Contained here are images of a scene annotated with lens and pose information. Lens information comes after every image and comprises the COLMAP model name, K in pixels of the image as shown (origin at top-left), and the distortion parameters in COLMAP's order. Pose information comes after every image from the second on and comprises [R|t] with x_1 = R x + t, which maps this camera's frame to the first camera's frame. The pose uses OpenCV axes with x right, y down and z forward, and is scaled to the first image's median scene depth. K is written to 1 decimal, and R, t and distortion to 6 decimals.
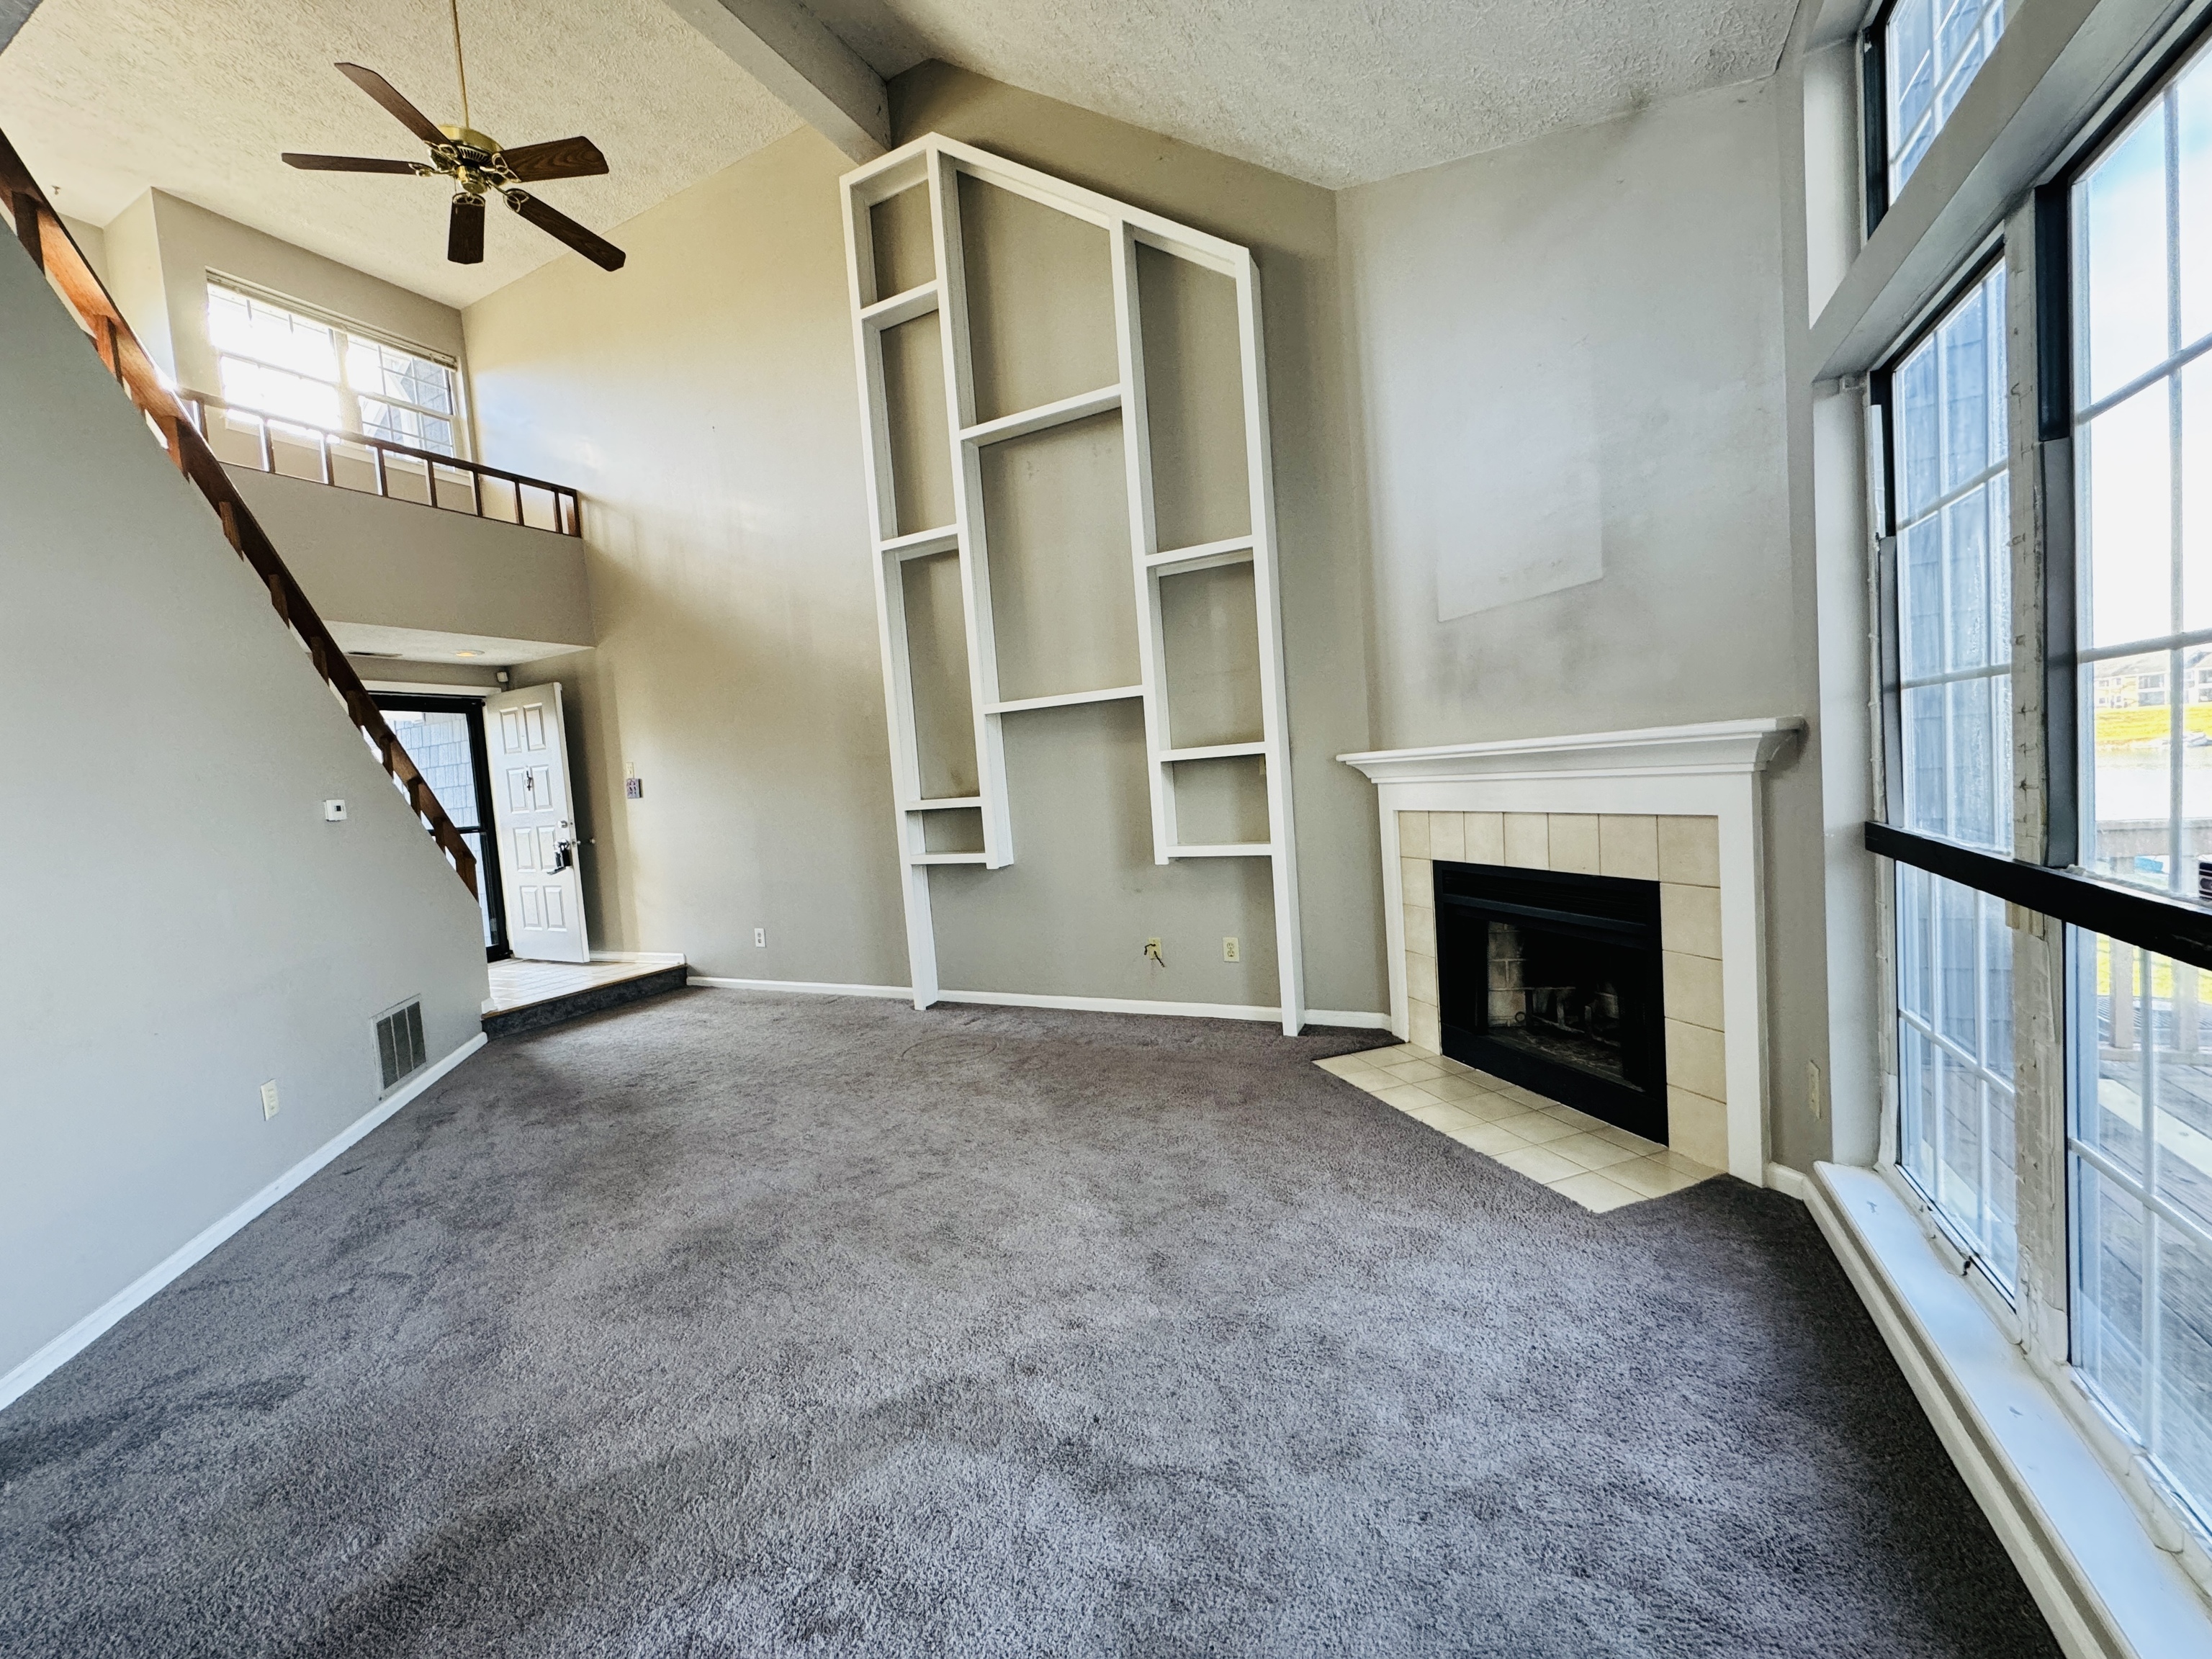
lens RADIAL K [[879.4, 0, 1106.0], [0, 879.4, 829.5], [0, 0, 1]] dist [-0.002638, -0.000087]
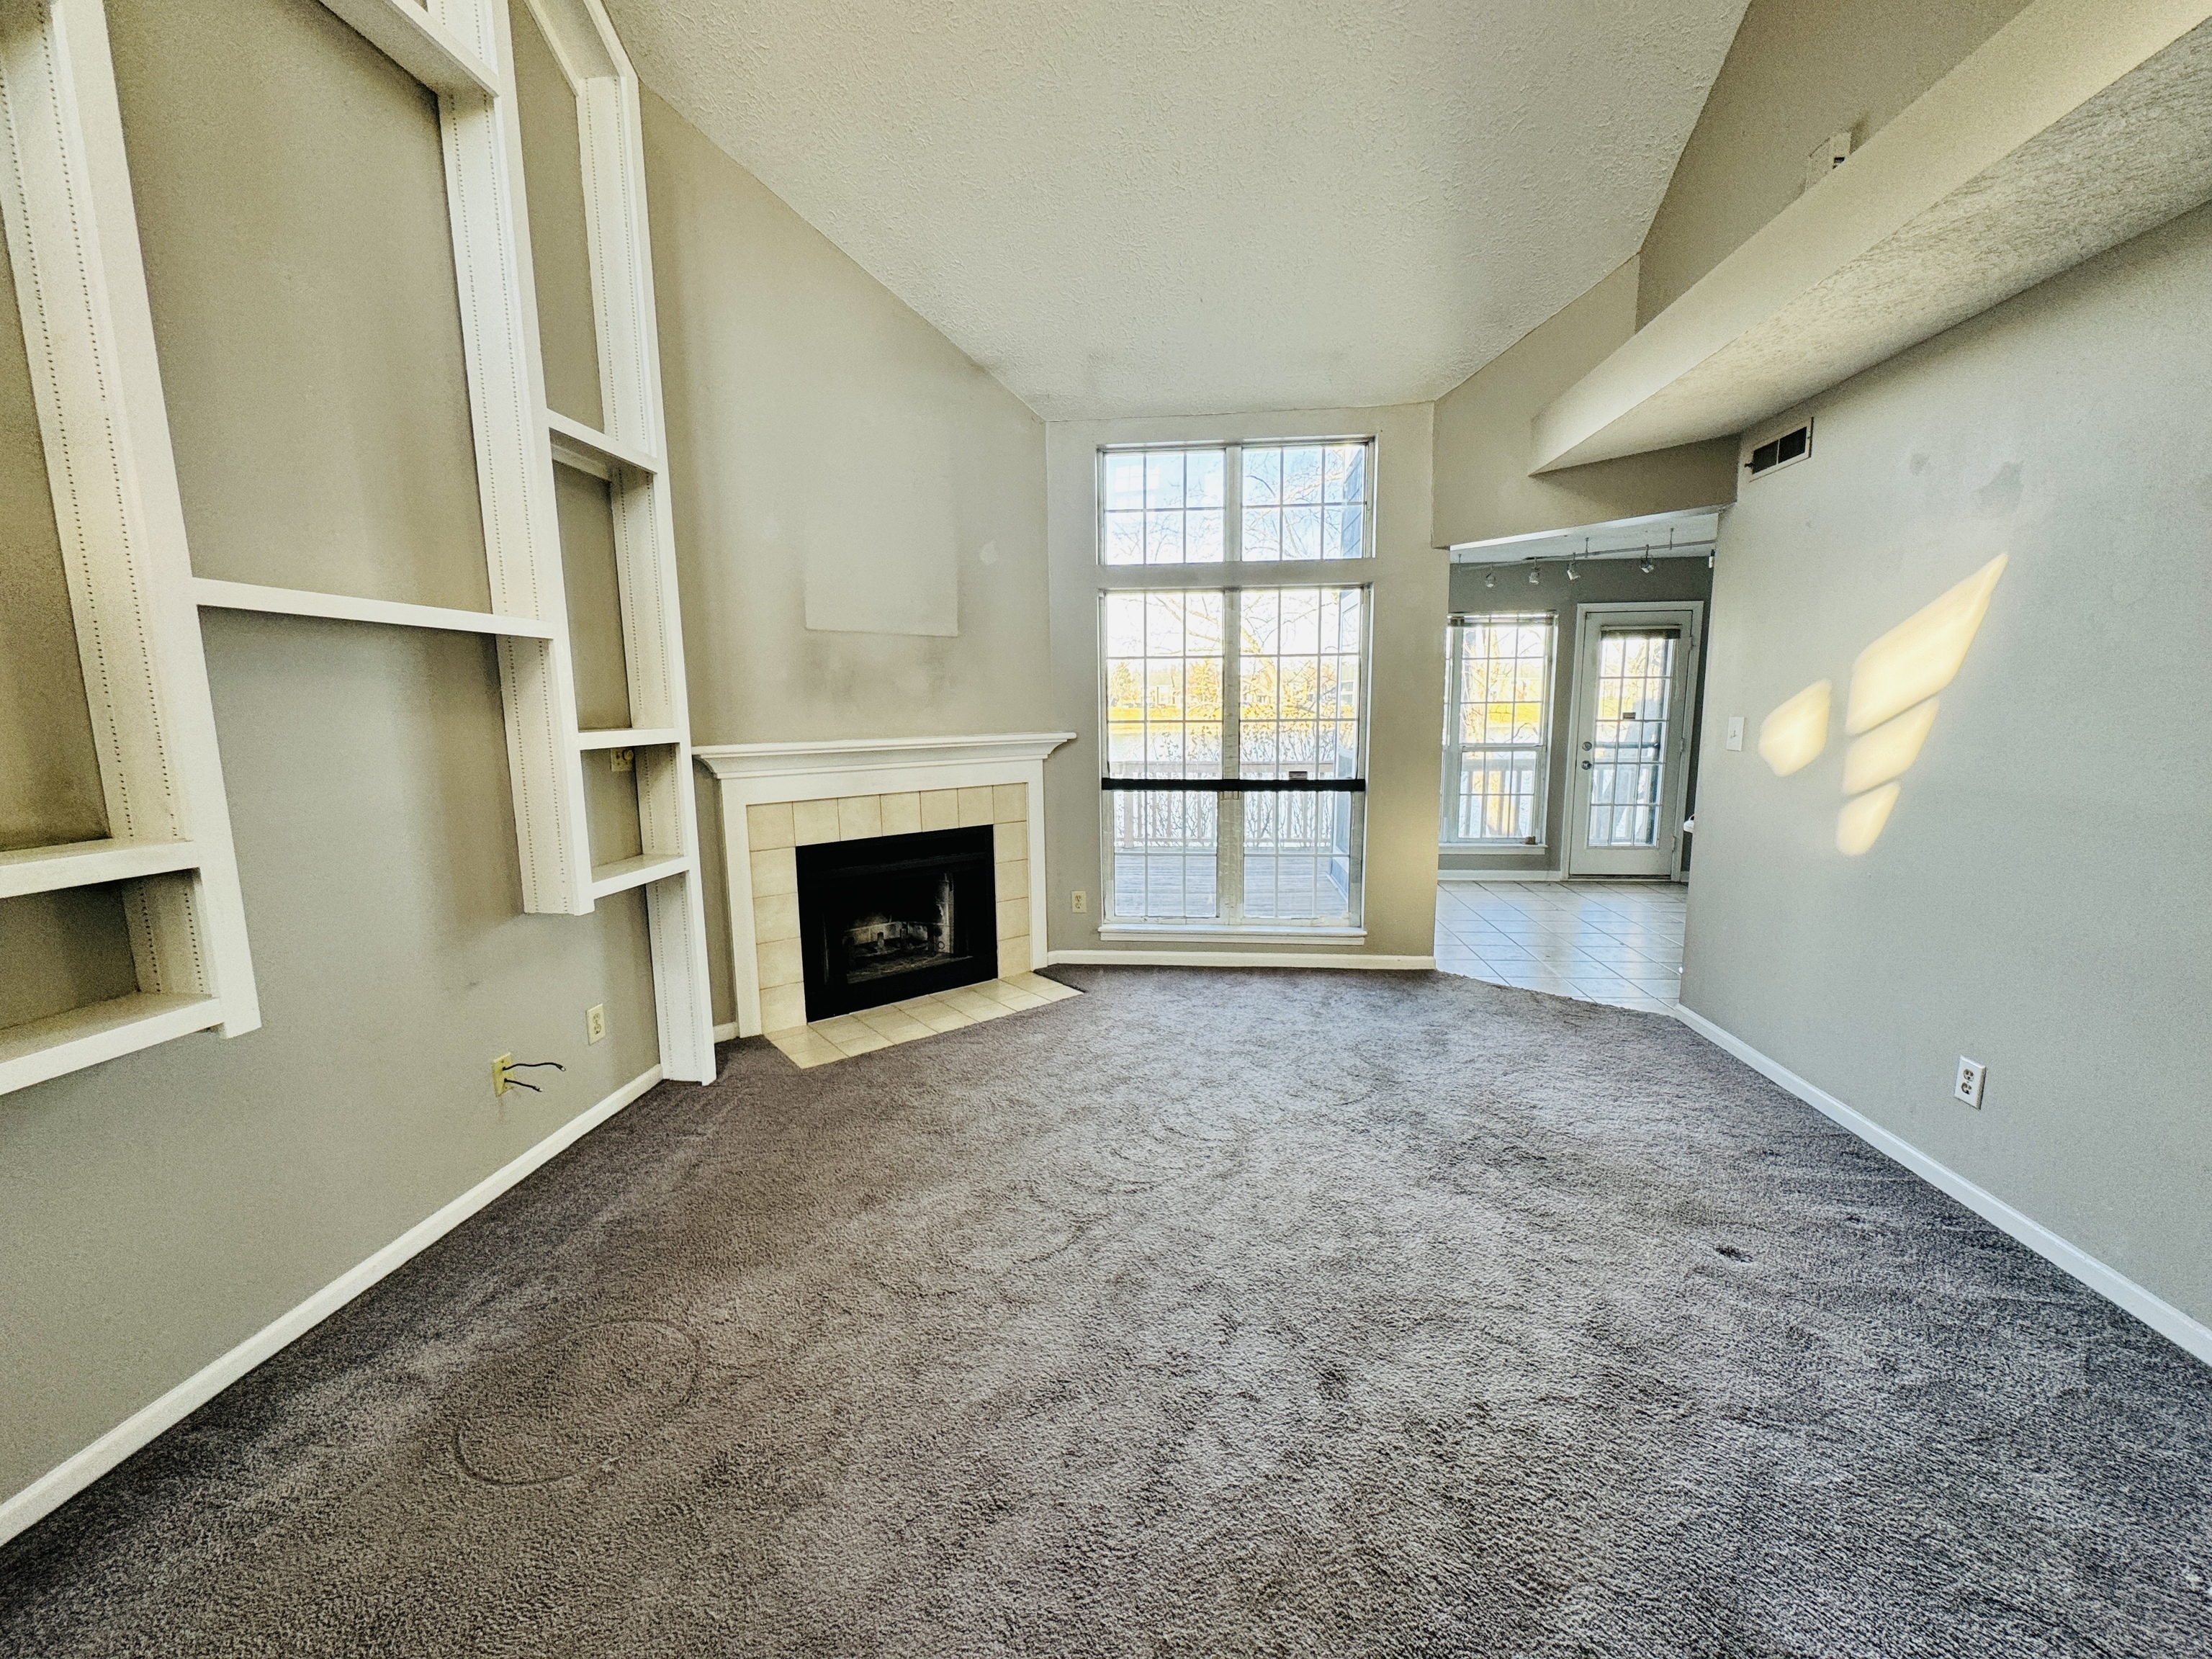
lens RADIAL K [[893.6, 0, 1106.0], [0, 893.6, 829.5], [0, 0, 1]] dist [0.000107, 0.000025]
pose [[-0.353771, -0.055863, 0.933662, -0.783324], [0.092264, 0.991262, 0.094269, -0.053944], [-0.930770, 0.119493, -0.345525, 1.021068]]
